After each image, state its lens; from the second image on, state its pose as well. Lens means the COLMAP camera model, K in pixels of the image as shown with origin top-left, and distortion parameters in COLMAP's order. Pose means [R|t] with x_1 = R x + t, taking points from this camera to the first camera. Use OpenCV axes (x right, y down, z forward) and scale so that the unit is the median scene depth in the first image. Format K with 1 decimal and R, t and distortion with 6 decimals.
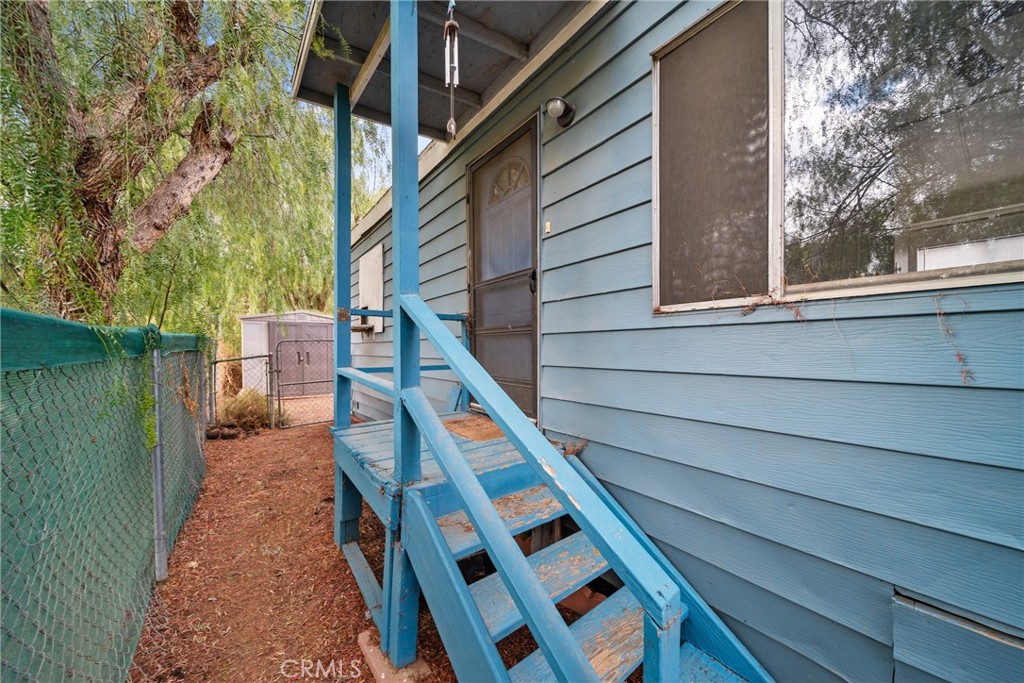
lens RADIAL K [[362.2, 0, 513.1], [0, 362.2, 352.3], [0, 0, 1]] dist [-0.000361, 0.000038]
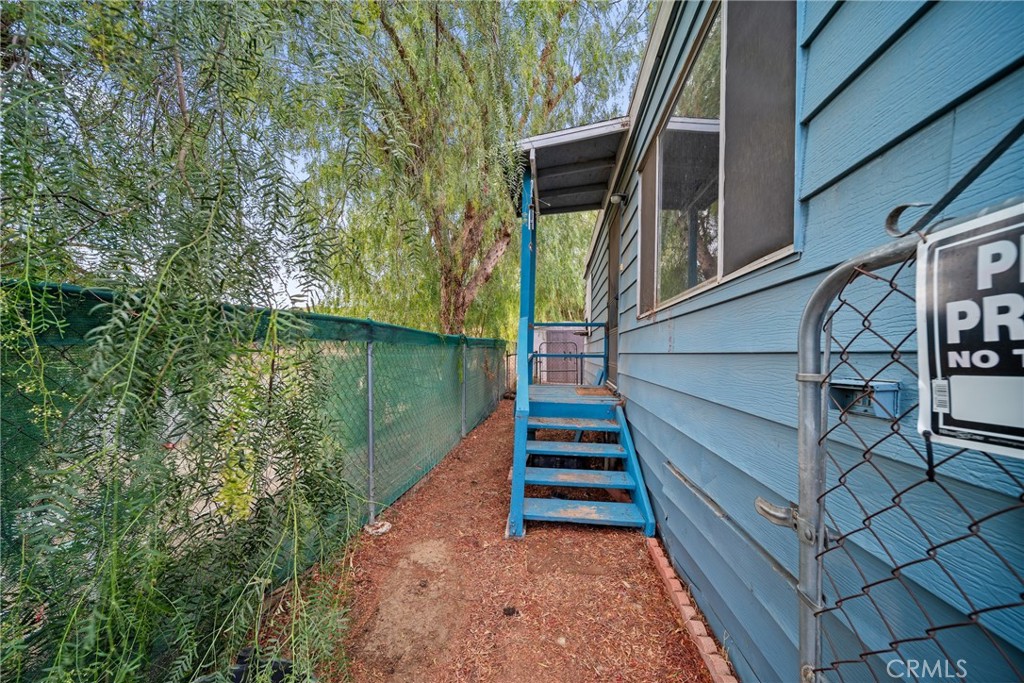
lens RADIAL K [[362.2, 0, 513.1], [0, 362.2, 352.3], [0, 0, 1]] dist [-0.000361, 0.000038]
pose [[0.703589, 0.013504, -0.710478, 0.530853], [-0.024536, 0.999685, -0.005297, 0.029119], [0.710183, 0.021159, 0.703699, -0.254948]]
